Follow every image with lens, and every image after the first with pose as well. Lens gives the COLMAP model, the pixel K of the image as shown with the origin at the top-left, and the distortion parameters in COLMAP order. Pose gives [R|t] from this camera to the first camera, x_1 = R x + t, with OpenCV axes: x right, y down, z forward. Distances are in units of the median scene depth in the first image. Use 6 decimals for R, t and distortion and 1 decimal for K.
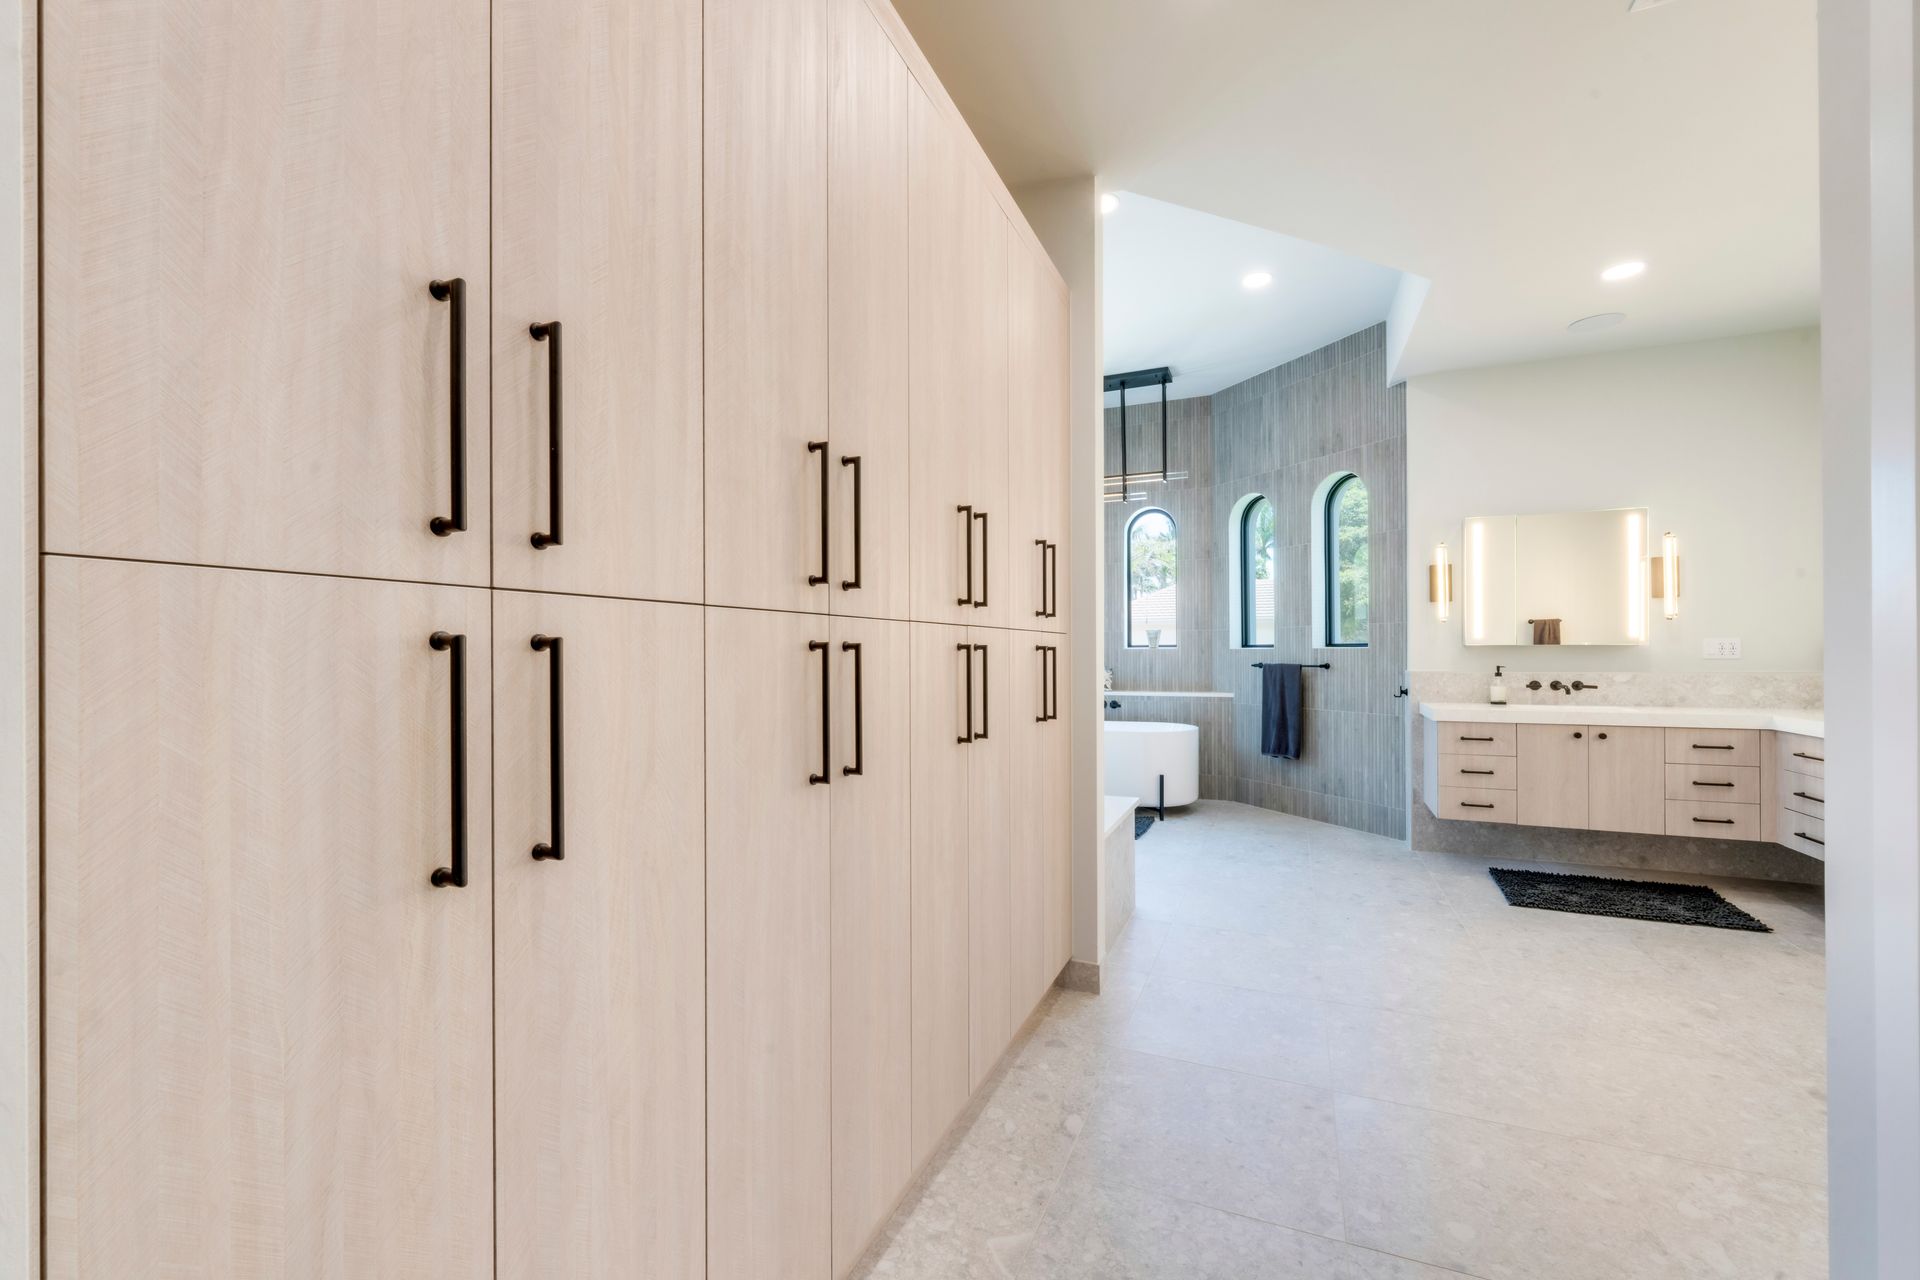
lens RADIAL K [[771.4, 0, 964.5], [0, 771.4, 649.6], [0, 0, 1]] dist [-0.003129, 0.000065]
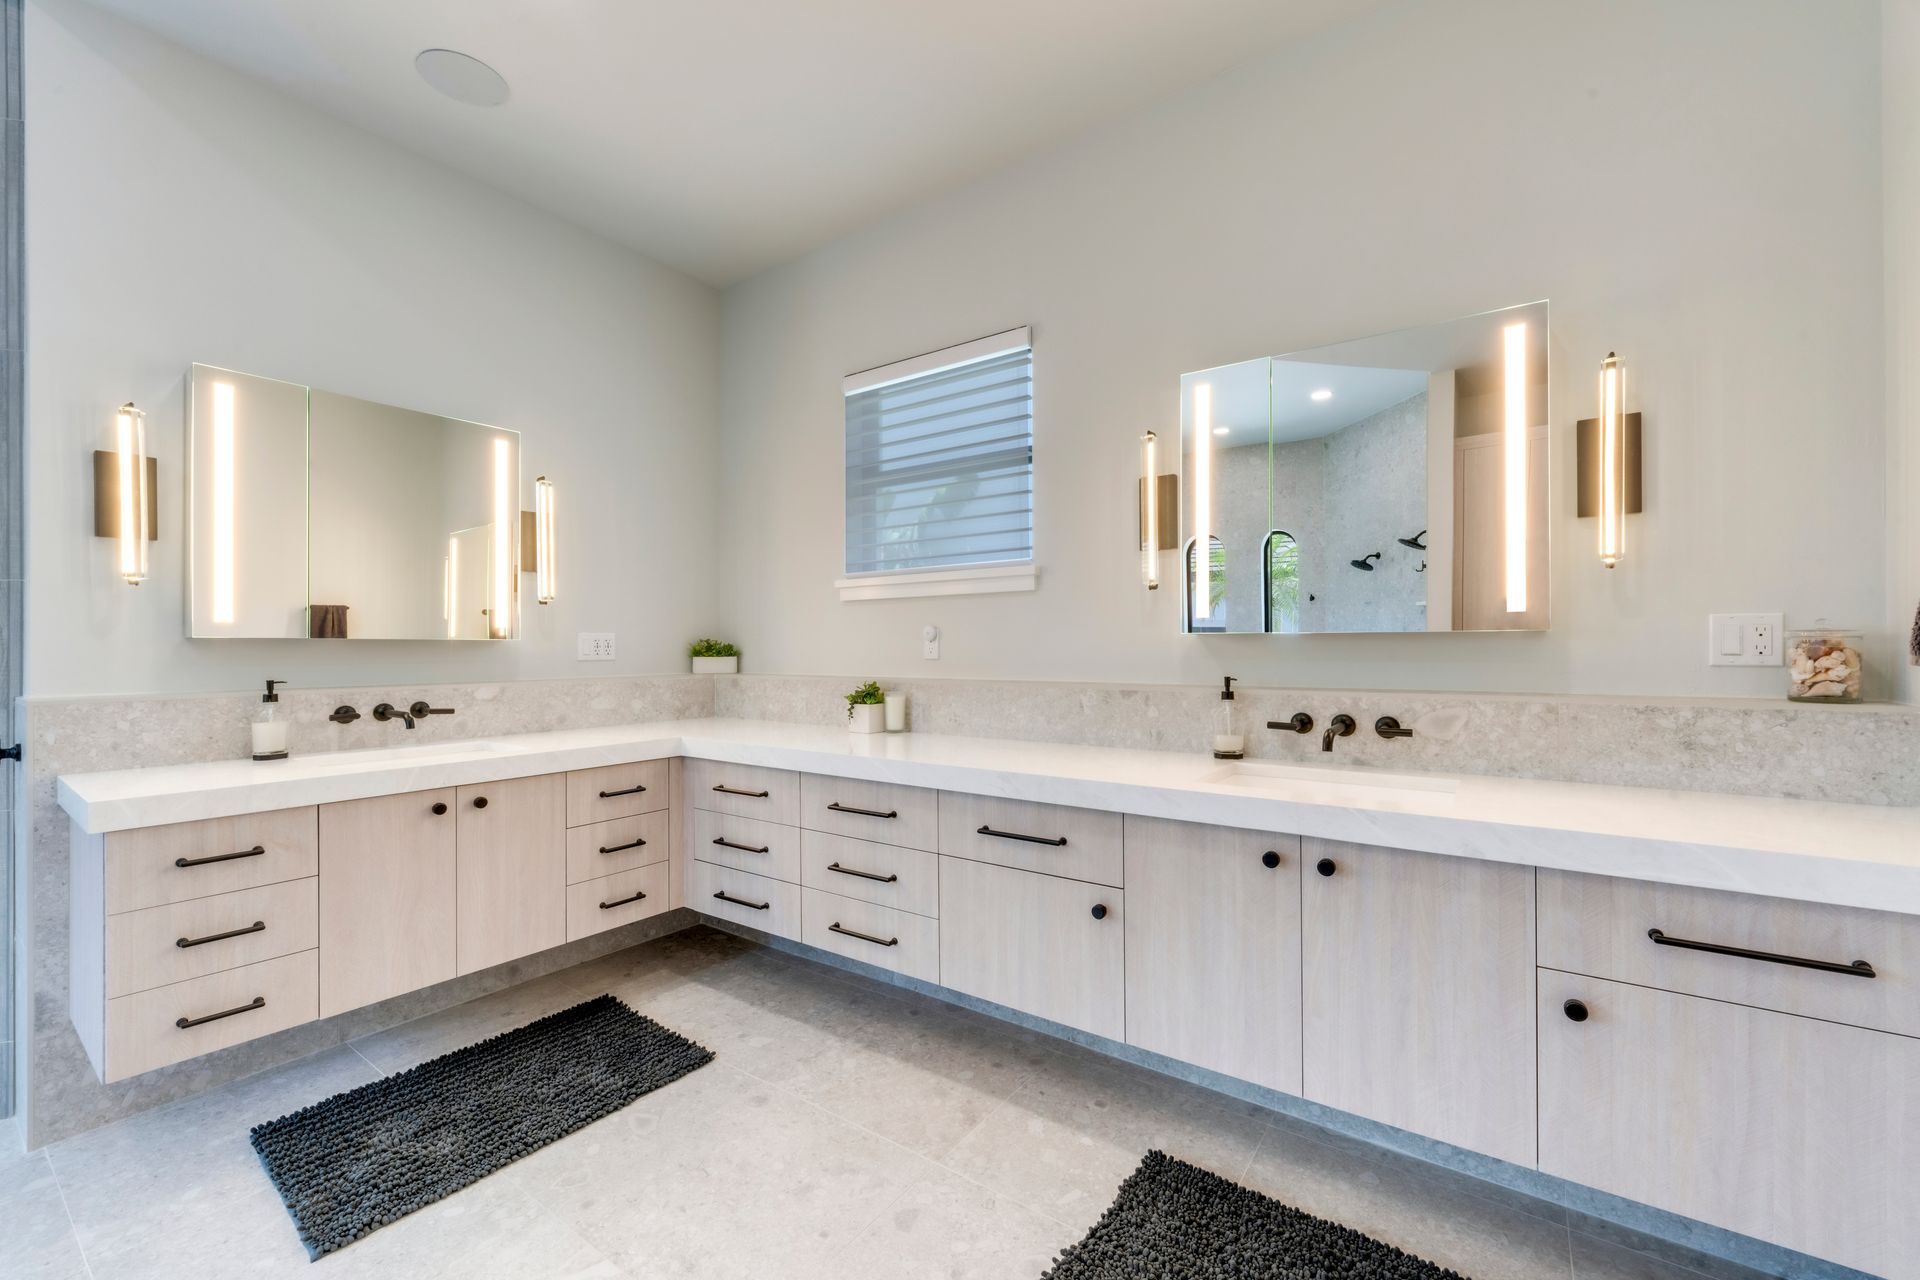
lens RADIAL K [[774.2, 0, 960.2], [0, 774.2, 643.9], [0, 0, 1]] dist [-0.000533, -0.000341]
pose [[0.212177, 0.007015, 0.977206, 0.317983], [-0.001195, 0.999975, -0.006919, 0.000700], [-0.977230, 0.000301, 0.212180, 0.486649]]
